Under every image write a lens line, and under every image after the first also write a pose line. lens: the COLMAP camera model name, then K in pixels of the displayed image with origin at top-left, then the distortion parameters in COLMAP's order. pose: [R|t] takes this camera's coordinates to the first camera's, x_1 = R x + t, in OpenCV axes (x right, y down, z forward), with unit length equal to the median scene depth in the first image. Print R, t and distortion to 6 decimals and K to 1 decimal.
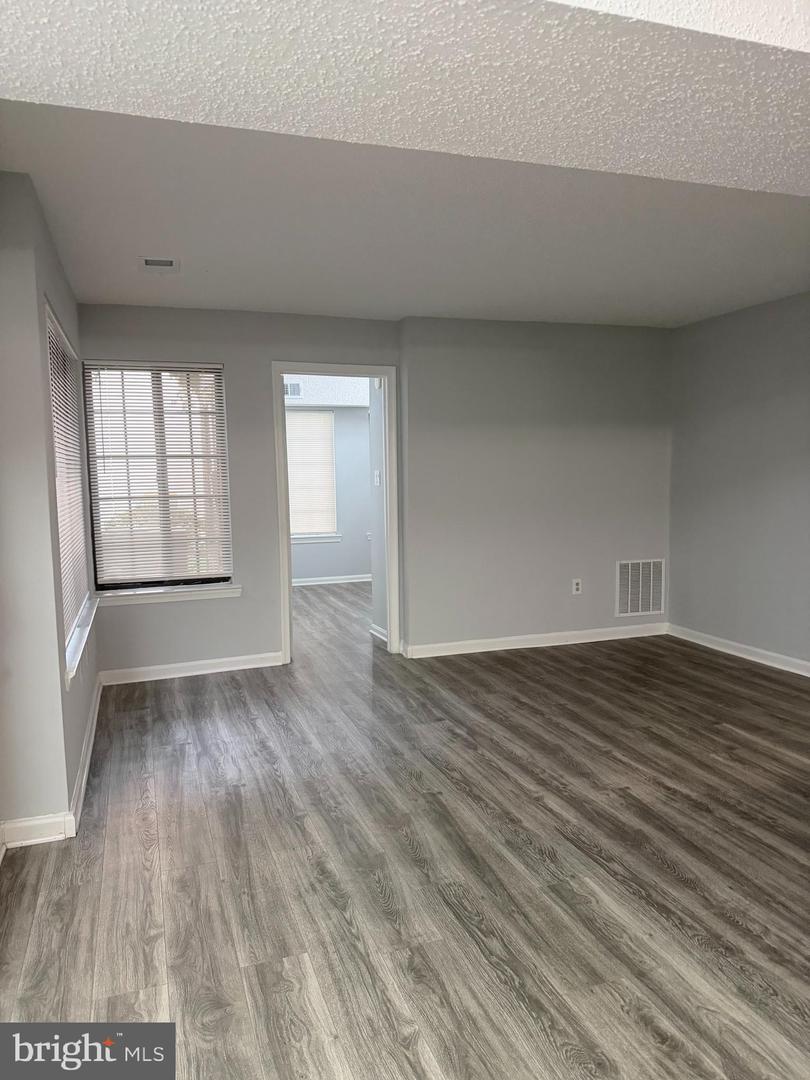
lens RADIAL K [[781.0, 0, 405.0], [0, 781.0, 540.0], [0, 0, 1]] dist [0.022324, -0.007654]
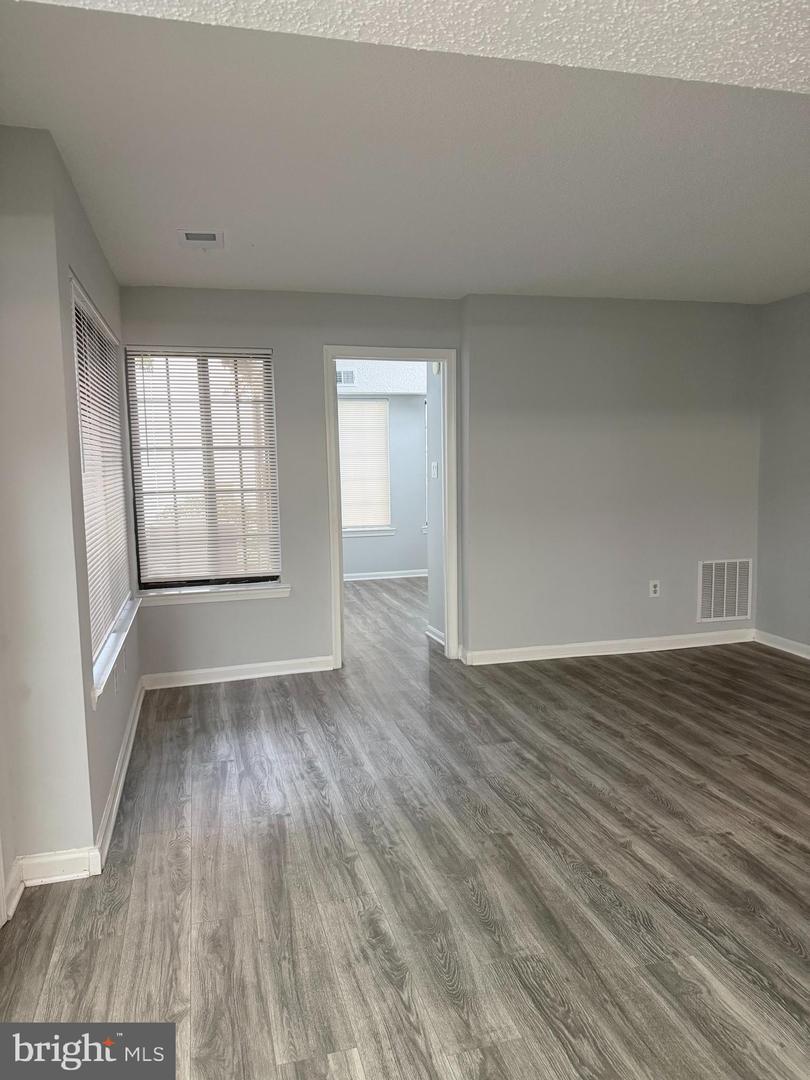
lens RADIAL K [[775.6, 0, 402.3], [0, 775.6, 528.9], [0, 0, 1]] dist [0.032198, -0.033008]
pose [[0.997430, 0.004341, -0.071511, -0.016495], [-0.004330, 0.999991, 0.000306, -0.019014], [0.071512, 0.000005, 0.997440, 0.148097]]
